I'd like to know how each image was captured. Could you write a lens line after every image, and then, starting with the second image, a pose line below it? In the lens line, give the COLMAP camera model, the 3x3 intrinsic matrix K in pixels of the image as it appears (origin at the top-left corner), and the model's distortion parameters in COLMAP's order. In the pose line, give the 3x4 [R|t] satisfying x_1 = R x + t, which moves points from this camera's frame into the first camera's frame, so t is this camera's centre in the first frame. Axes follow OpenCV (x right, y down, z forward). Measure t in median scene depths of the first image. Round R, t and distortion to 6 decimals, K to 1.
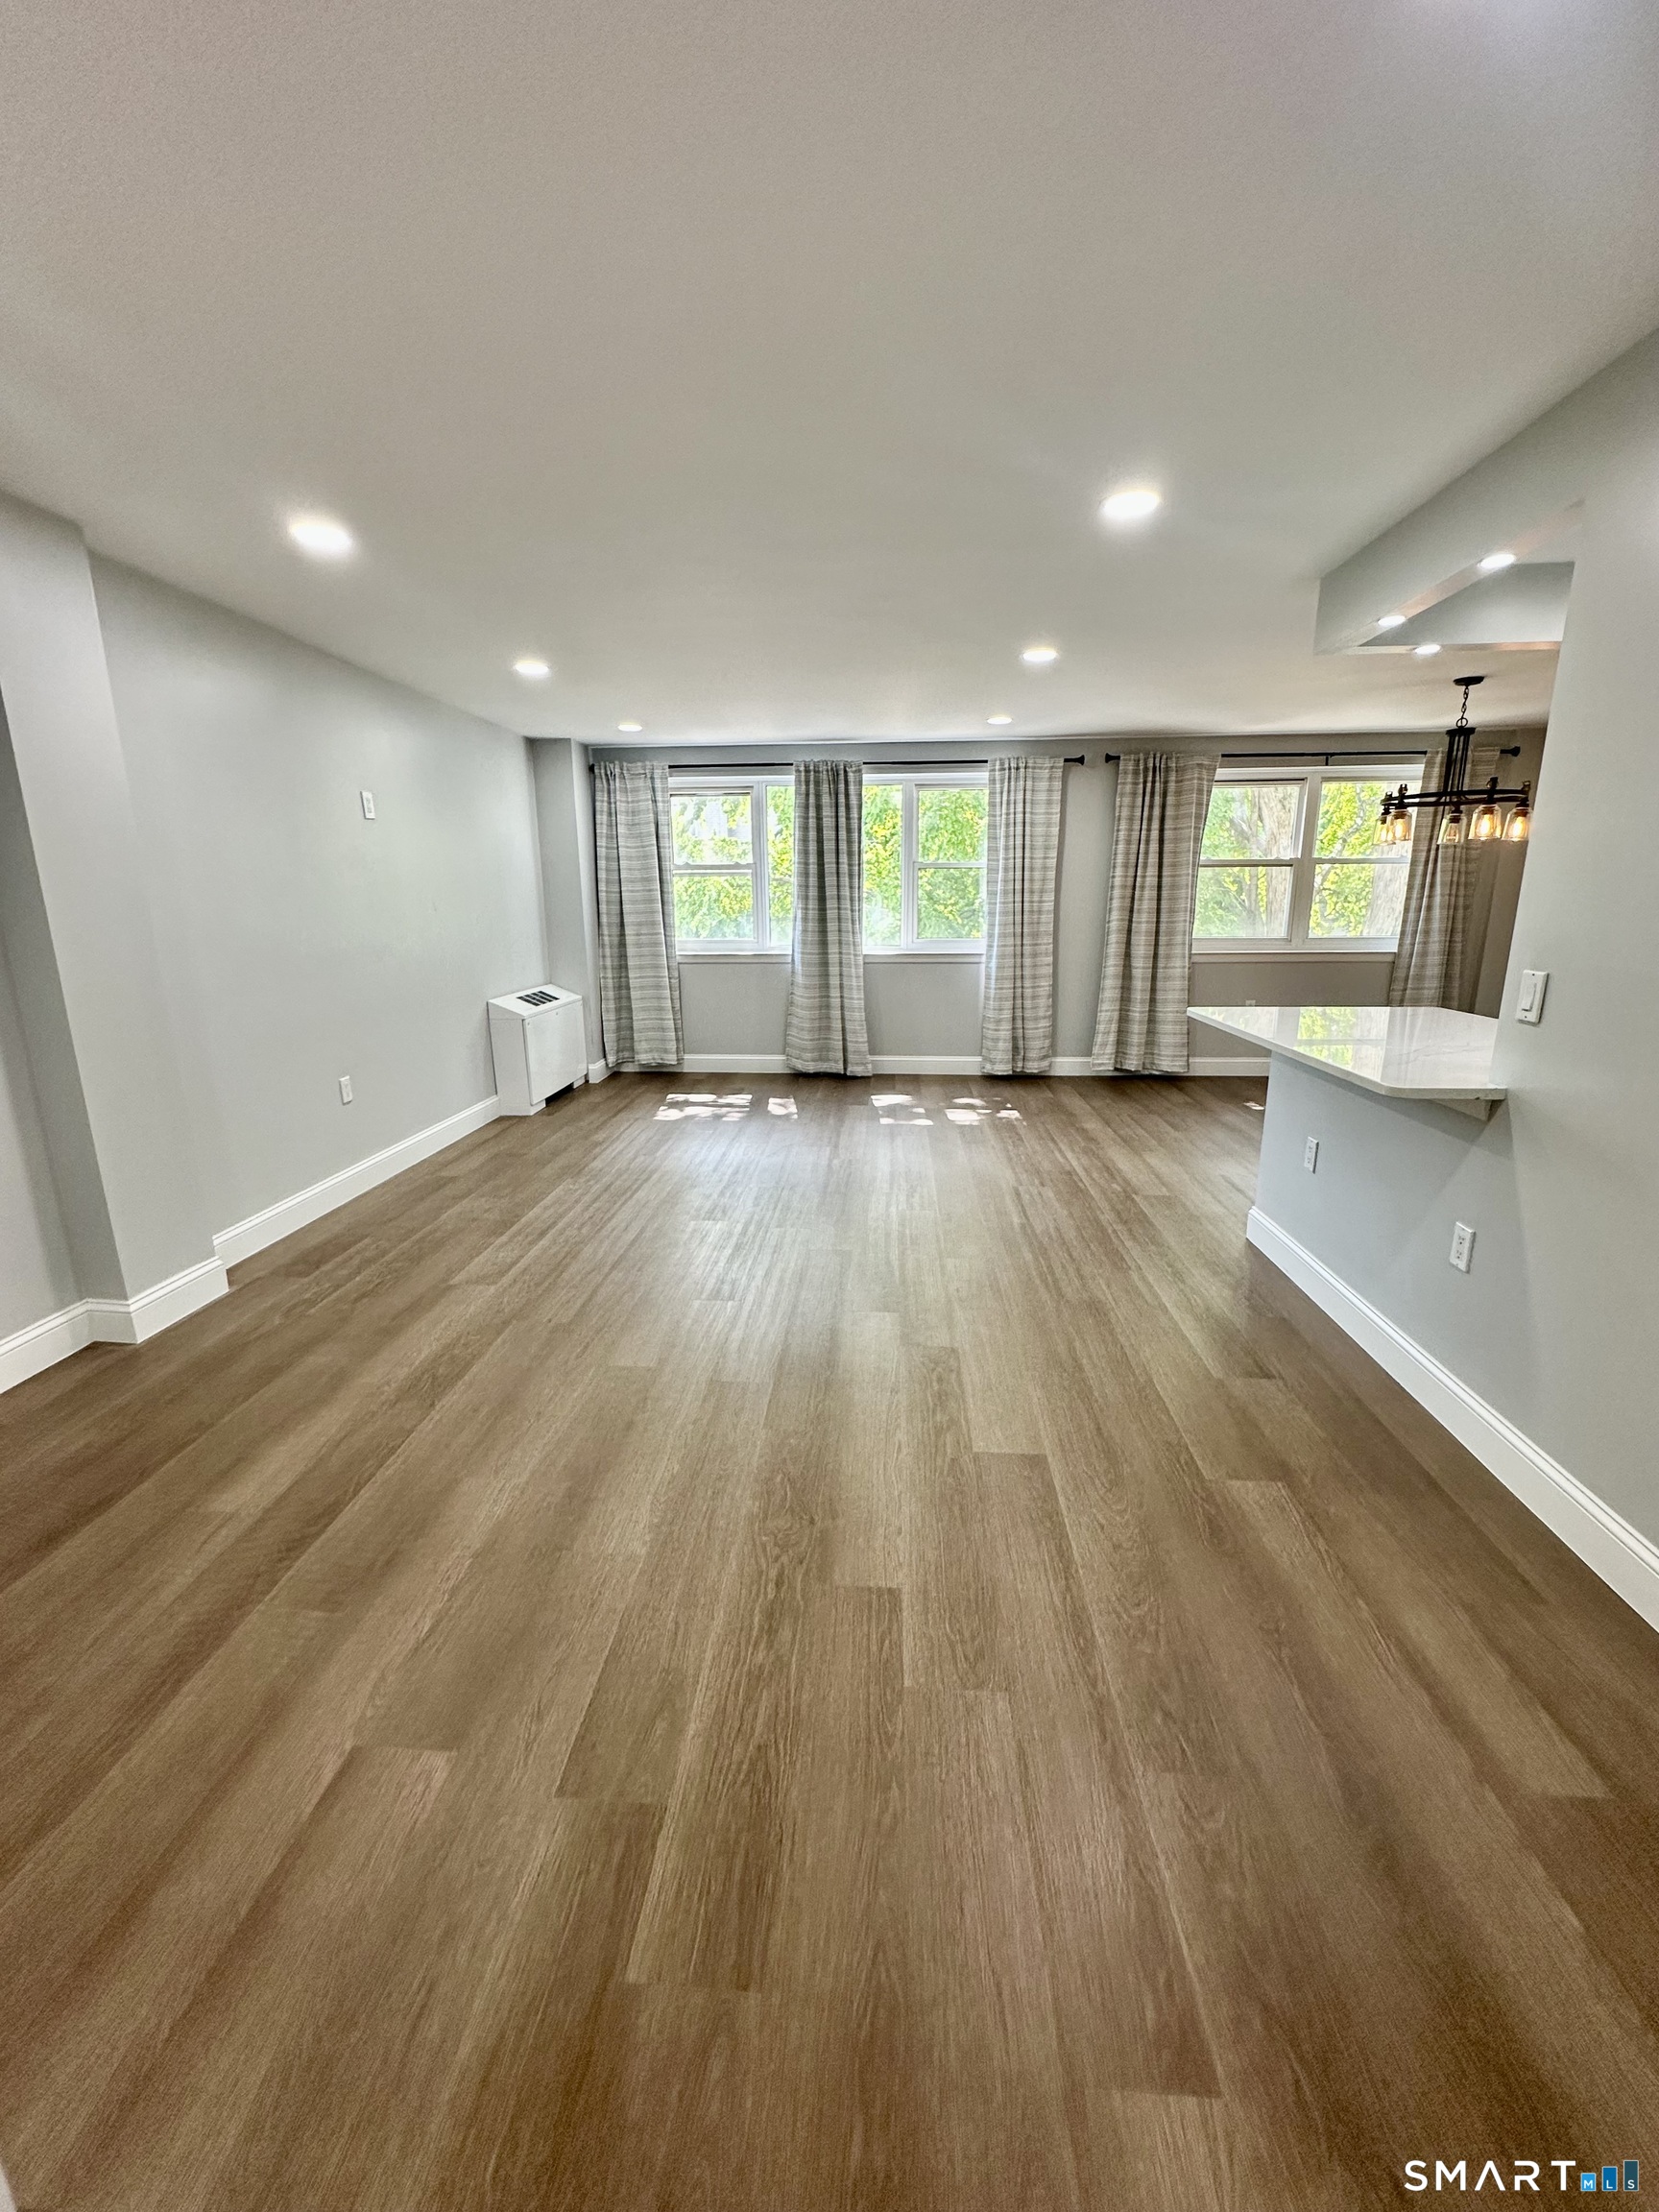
lens RADIAL K [[878.3, 0, 837.1], [0, 878.3, 1108.6], [0, 0, 1]] dist [-0.004465, 0.000384]
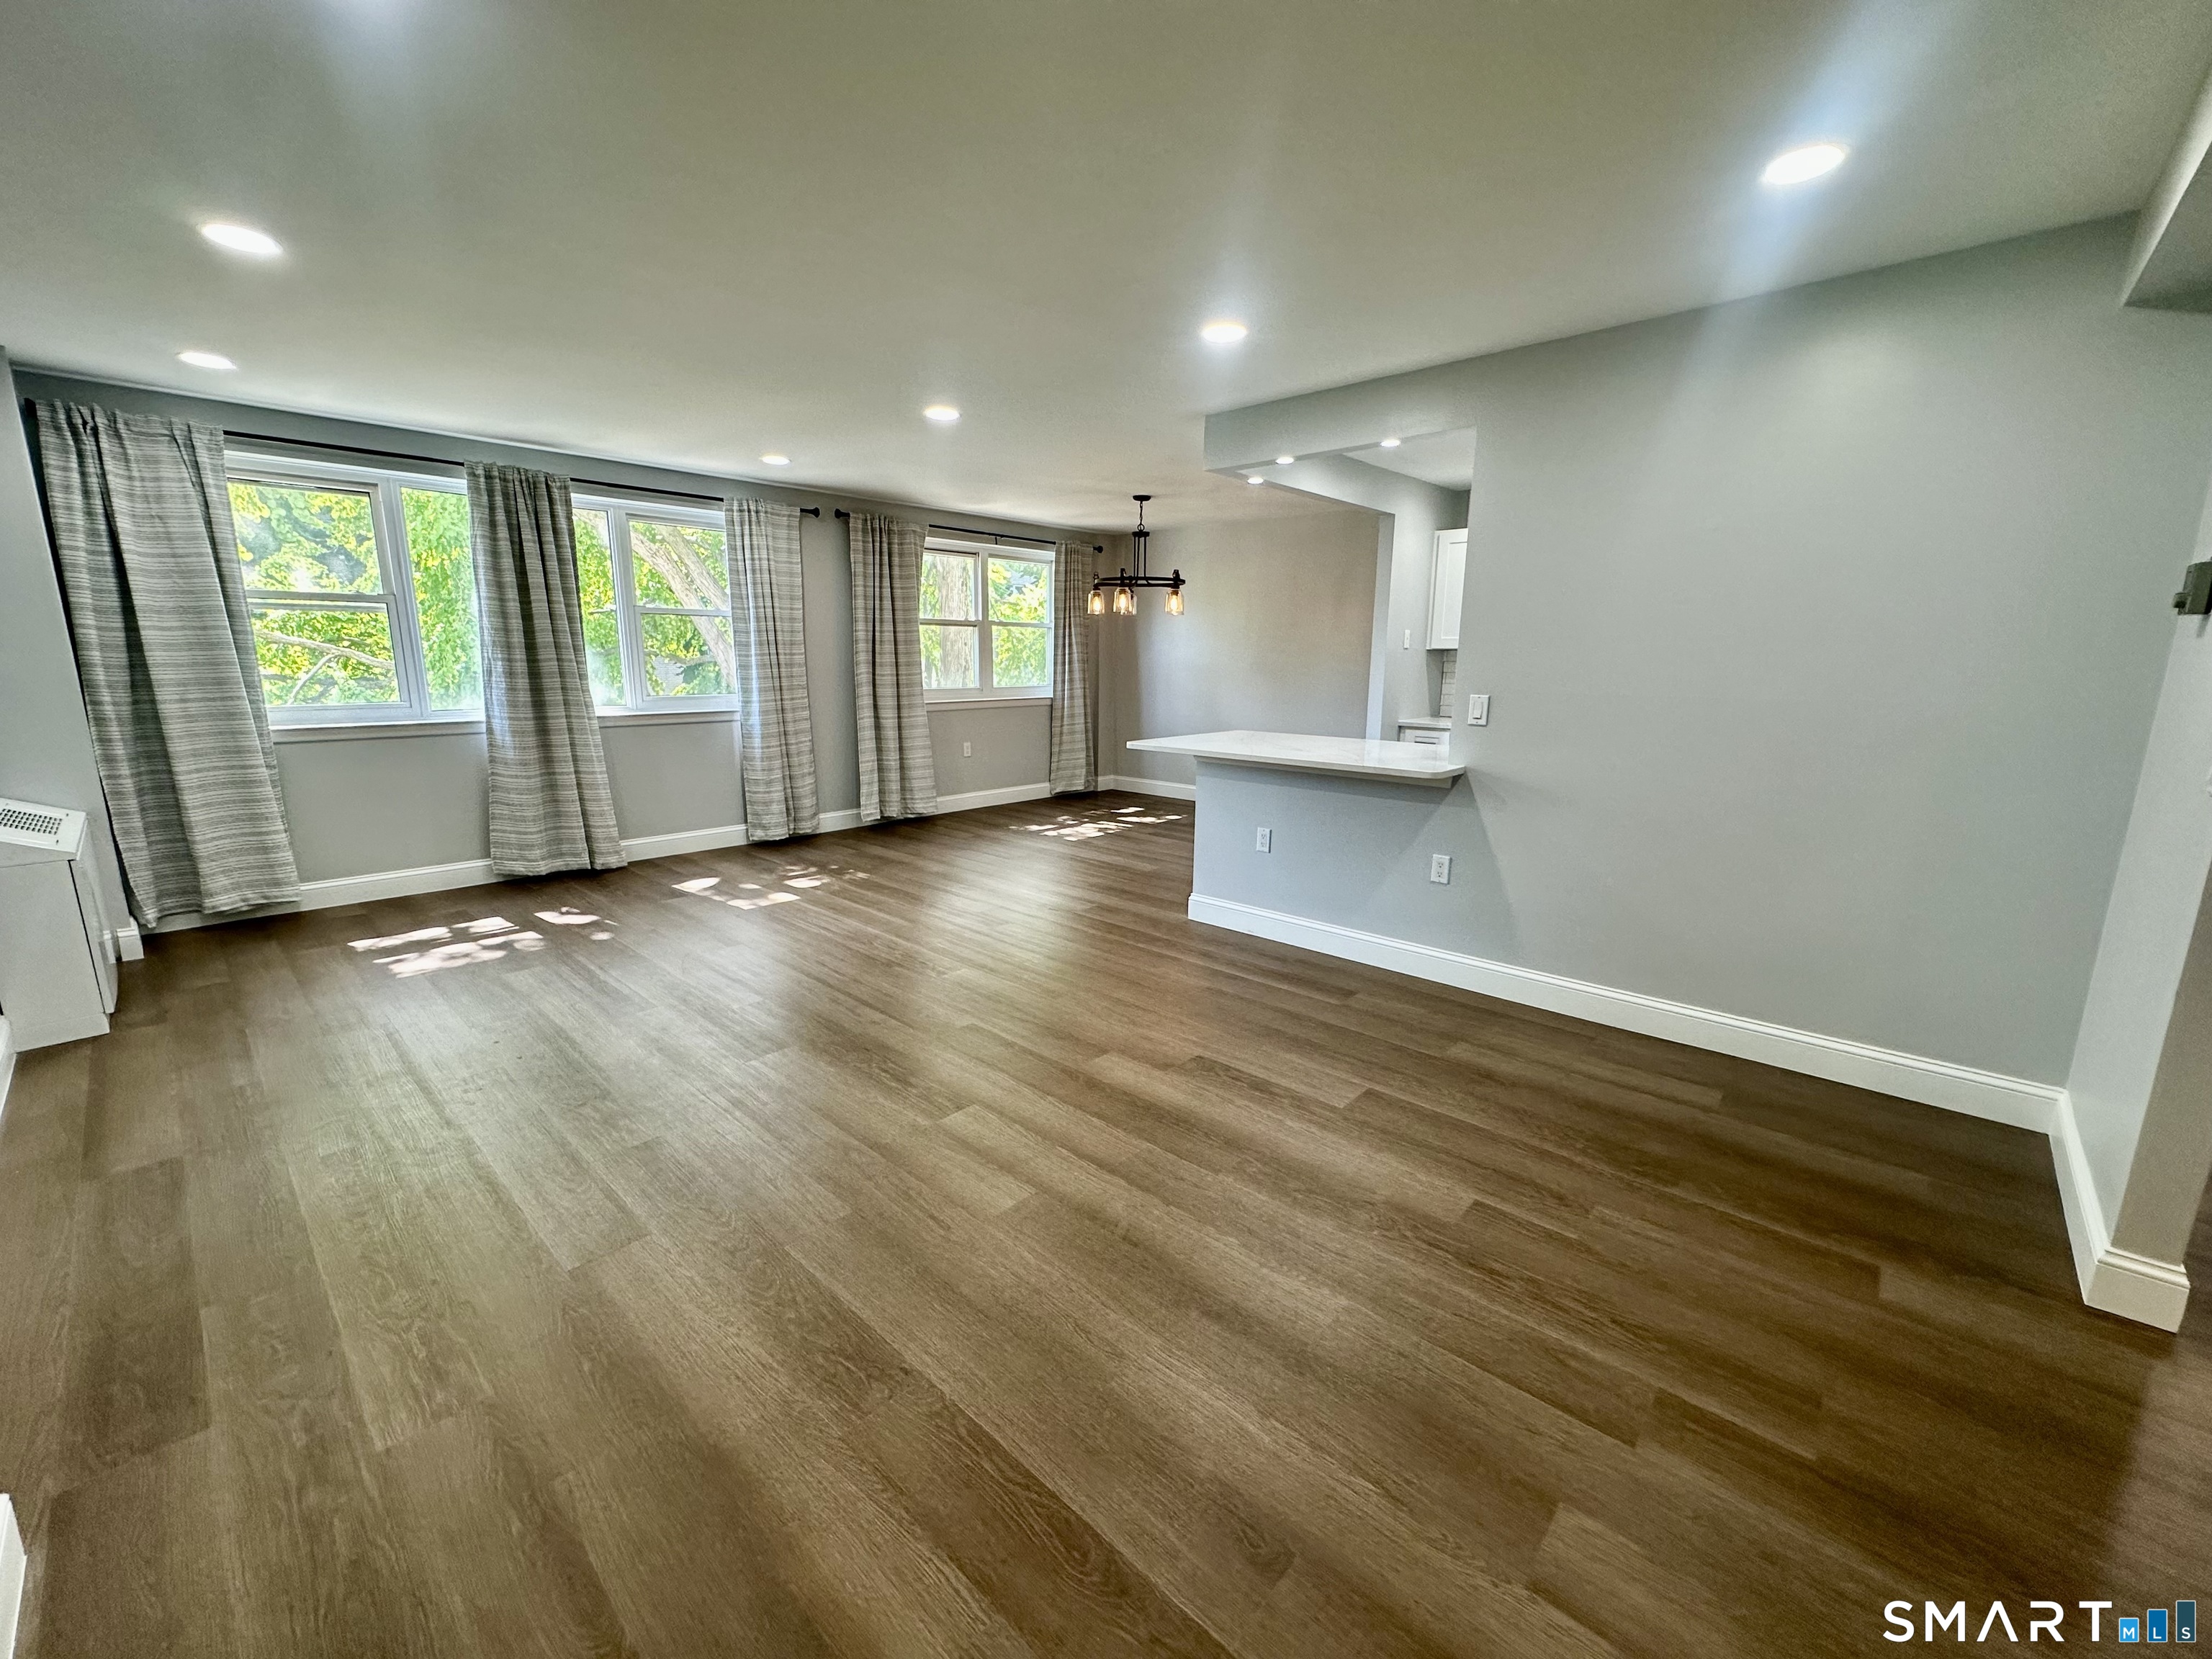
lens RADIAL K [[878.3, 0, 1099.9], [0, 878.3, 830.4], [0, 0, 1]] dist [-0.004465, 0.000384]
pose [[0.628714, -0.140807, 0.764783, -0.318802], [0.169938, 0.984577, 0.041571, -0.030277], [-0.758841, 0.103830, 0.642946, 0.155070]]
